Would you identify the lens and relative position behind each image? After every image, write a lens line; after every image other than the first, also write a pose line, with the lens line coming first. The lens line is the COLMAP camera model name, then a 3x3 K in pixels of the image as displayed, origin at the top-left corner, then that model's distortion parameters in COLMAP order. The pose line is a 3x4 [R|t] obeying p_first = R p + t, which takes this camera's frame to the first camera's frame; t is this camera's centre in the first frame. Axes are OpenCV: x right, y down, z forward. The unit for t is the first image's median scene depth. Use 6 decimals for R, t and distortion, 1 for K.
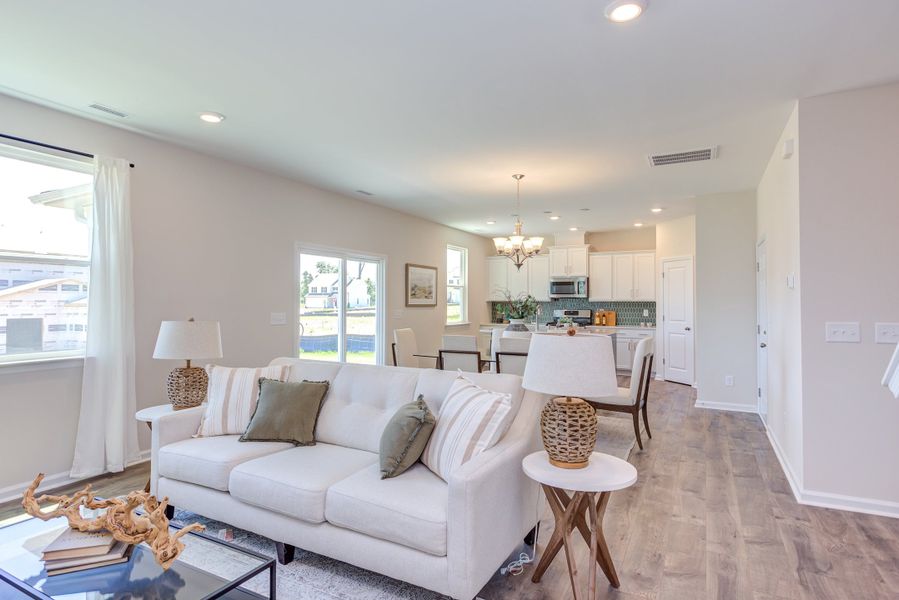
lens RADIAL K [[497.2, 0, 448.2], [0, 497.2, 293.3], [0, 0, 1]] dist [-0.002207, -0.002262]
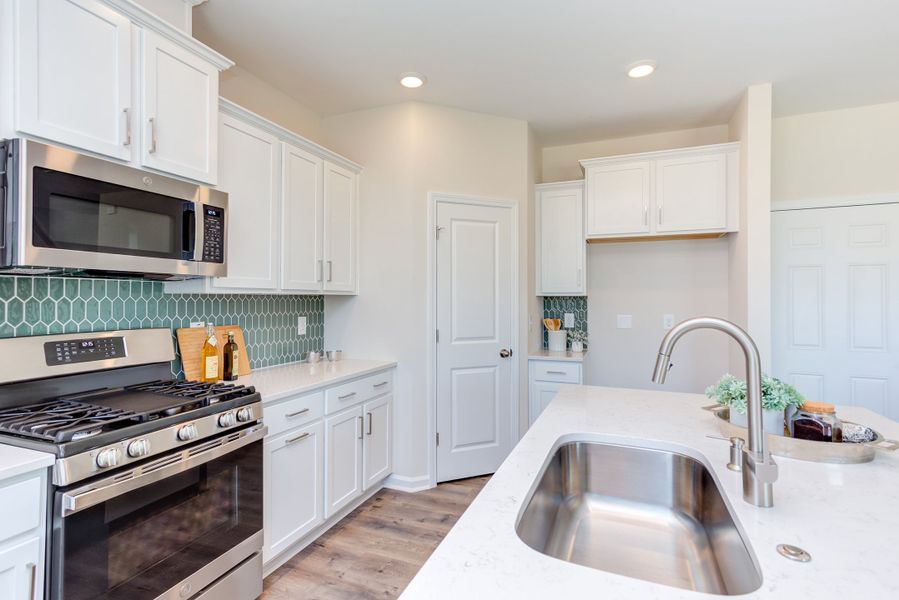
lens RADIAL K [[445.8, 0, 447.5], [0, 445.8, 293.0], [0, 0, 1]] dist [0.013119, 0.001617]
pose [[-0.083658, 0.008361, 0.996459, 0.063269], [-0.020616, 0.999736, -0.010119, 0.018802], [-0.996281, -0.021389, -0.083463, 1.077608]]
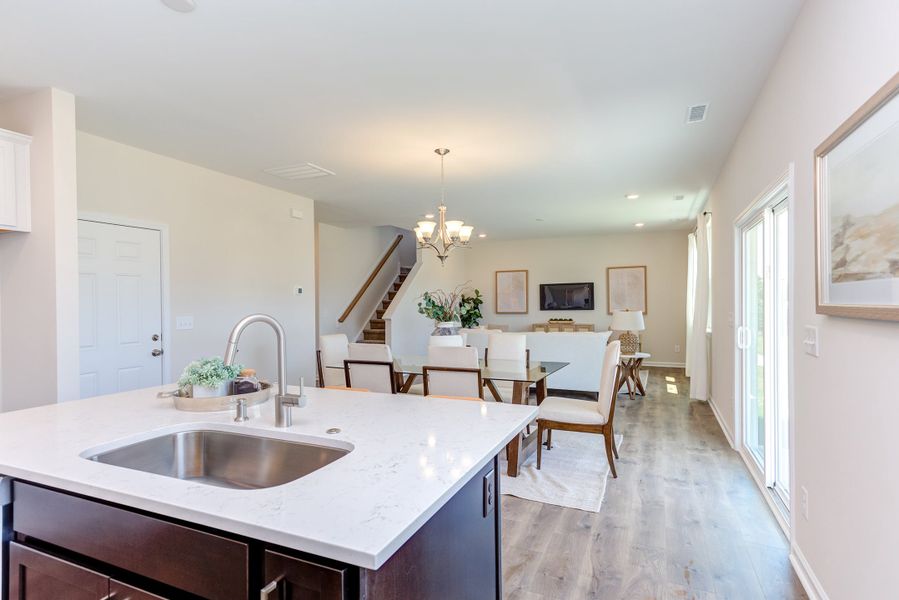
lens RADIAL K [[458.0, 0, 429.5], [0, 458.0, 302.2], [0, 0, 1]] dist [0.013716, 0.000114]
pose [[-0.999892, 0.005486, -0.013634, 0.116932], [0.005699, 0.999862, -0.015603, 0.021338], [0.013546, -0.015679, -0.999785, 1.188128]]
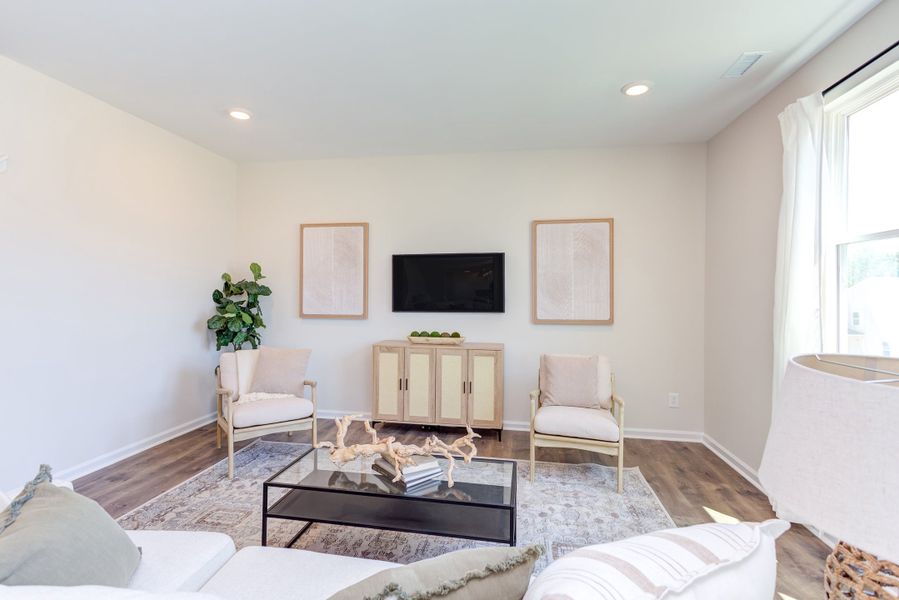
lens RADIAL K [[432.9, 0, 442.2], [0, 432.9, 298.8], [0, 0, 1]] dist [-0.000386, 0.000389]
pose [[-0.959652, -0.007281, -0.281095, -0.111645], [-0.006854, 0.999973, -0.002504, 0.010295], [0.281105, -0.000476, -0.959677, 0.470665]]
